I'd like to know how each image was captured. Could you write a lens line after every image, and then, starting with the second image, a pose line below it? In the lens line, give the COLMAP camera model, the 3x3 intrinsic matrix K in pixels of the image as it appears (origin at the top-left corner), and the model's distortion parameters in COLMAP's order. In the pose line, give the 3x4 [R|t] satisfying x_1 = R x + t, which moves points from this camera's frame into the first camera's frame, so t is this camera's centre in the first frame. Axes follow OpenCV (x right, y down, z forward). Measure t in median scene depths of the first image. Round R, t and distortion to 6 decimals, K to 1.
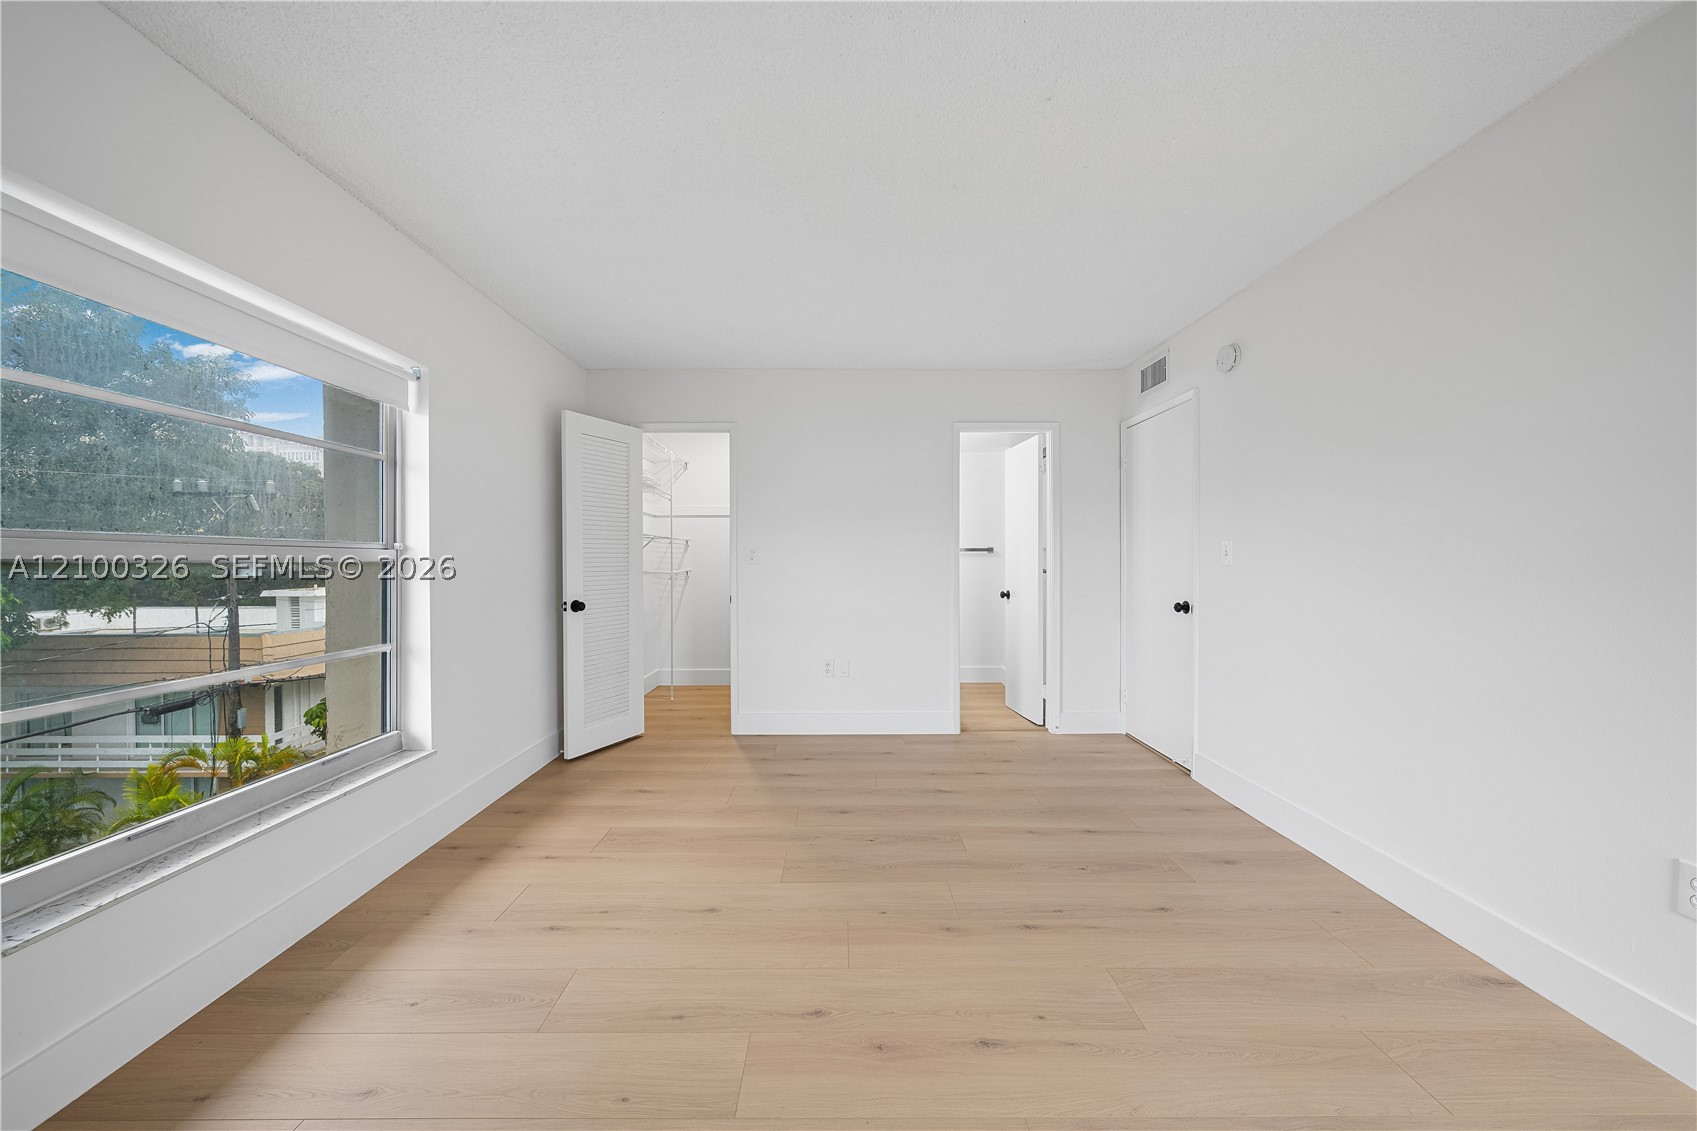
lens RADIAL K [[664.1, 0, 837.3], [0, 664.1, 559.3], [0, 0, 1]] dist [-0.007928, -0.000110]
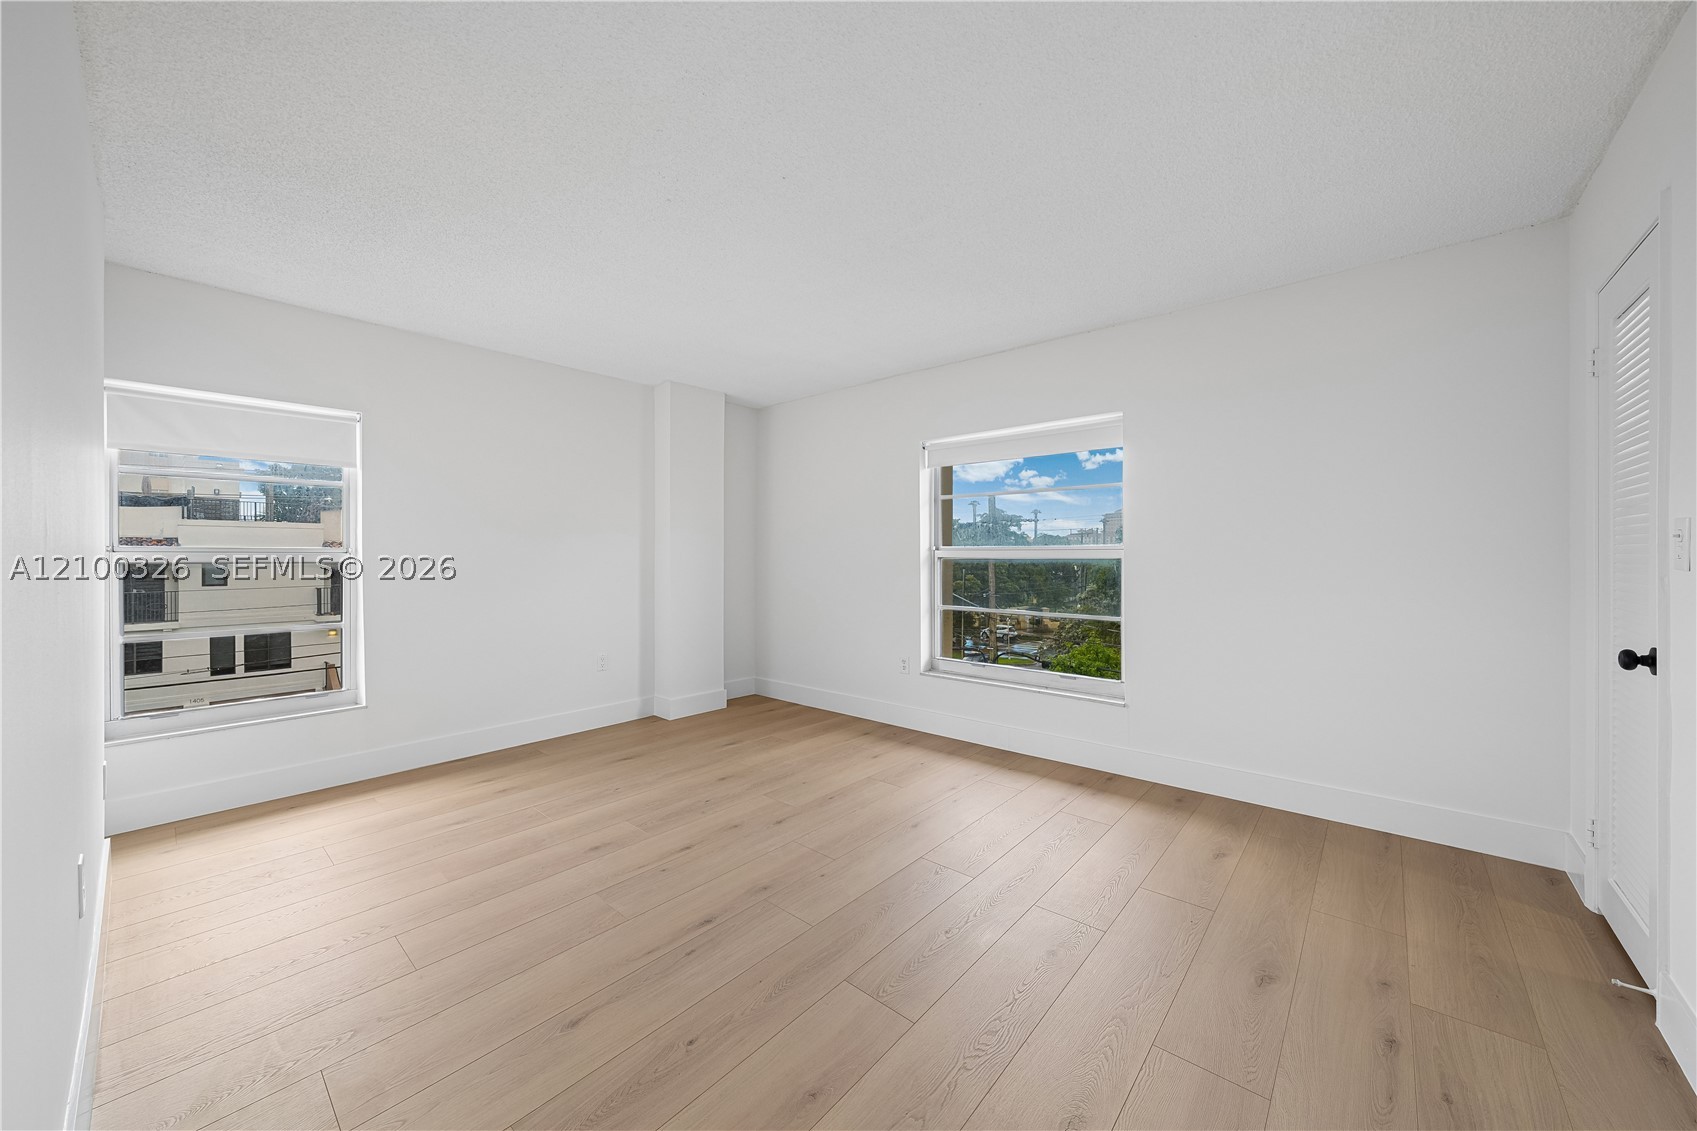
lens RADIAL K [[665.5, 0, 845.6], [0, 665.5, 556.4], [0, 0, 1]] dist [-0.006806, 0.000001]
pose [[-0.697539, 0.001637, -0.716545, 0.843303], [0.002162, 0.999998, 0.000180, -0.003715], [0.716544, -0.001424, -0.697540, 1.808415]]
